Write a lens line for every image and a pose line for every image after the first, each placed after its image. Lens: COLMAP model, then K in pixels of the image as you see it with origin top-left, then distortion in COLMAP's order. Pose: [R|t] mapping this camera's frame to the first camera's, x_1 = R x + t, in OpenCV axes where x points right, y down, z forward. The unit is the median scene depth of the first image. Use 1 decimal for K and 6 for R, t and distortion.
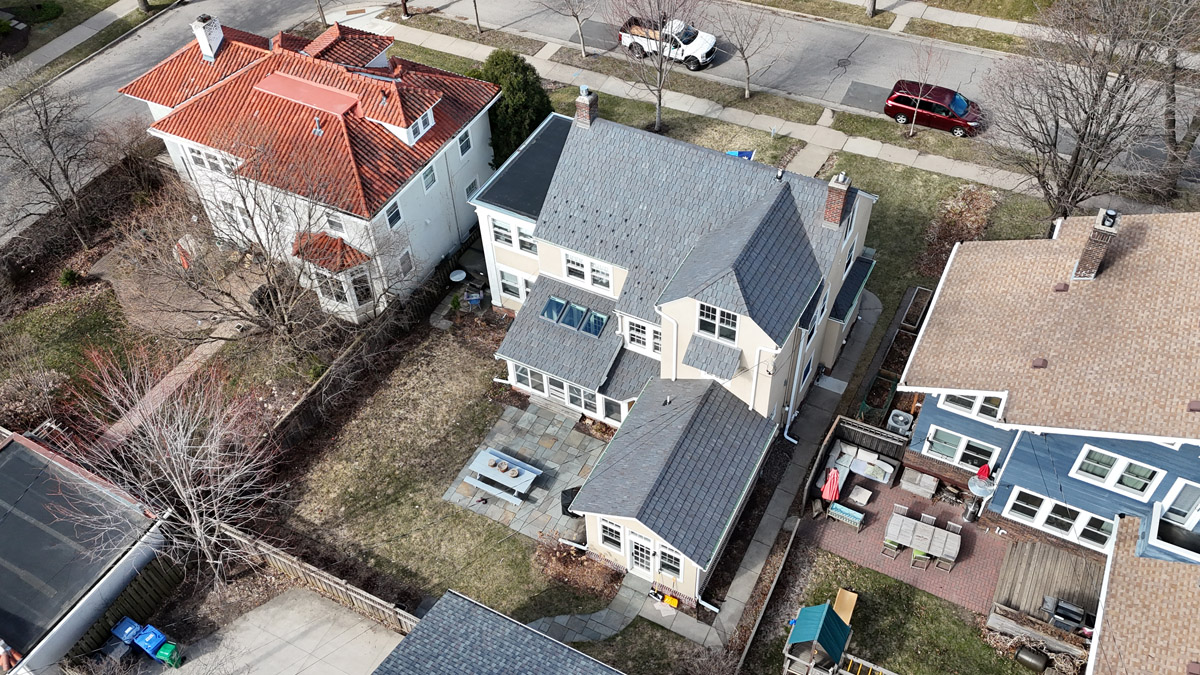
lens RADIAL K [[981.6, 0, 594.7], [0, 981.6, 331.4], [0, 0, 1]] dist [0.089217, -0.095139]
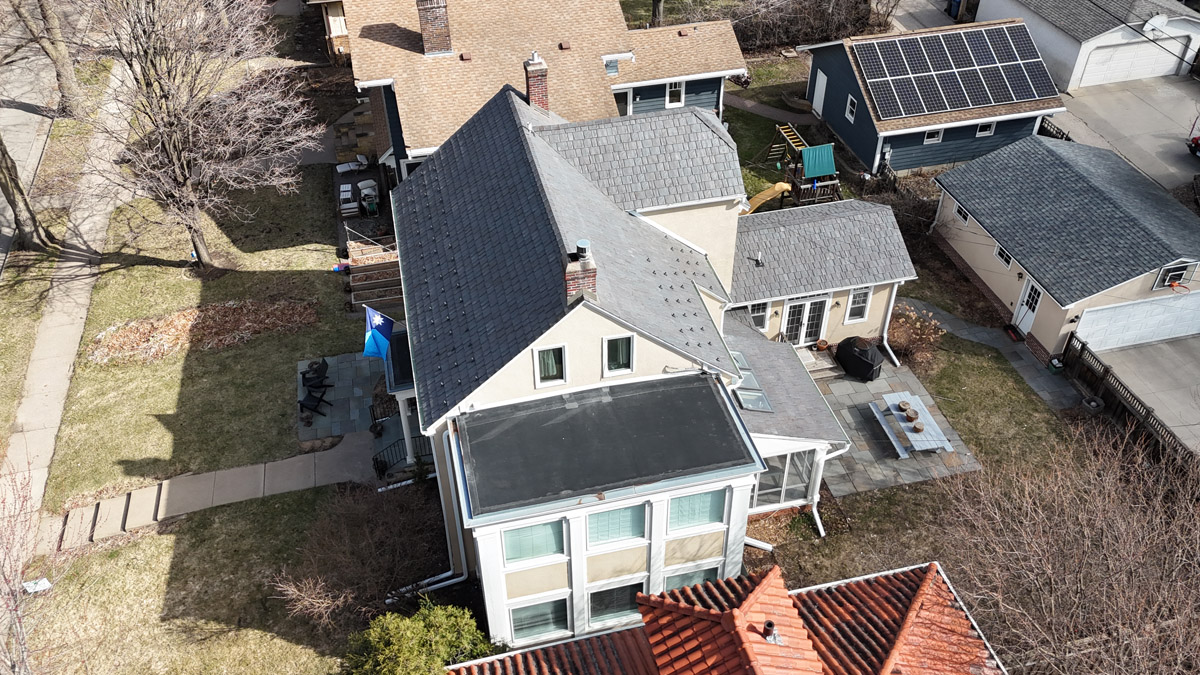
lens RADIAL K [[981.6, 0, 601.0], [0, 981.6, 333.6], [0, 0, 1]] dist [0.089217, -0.095139]
pose [[-0.660695, -0.449685, 0.601053, -0.368849], [0.566659, 0.226367, 0.792247, -0.650858], [-0.492321, 0.864026, 0.105259, 0.917006]]
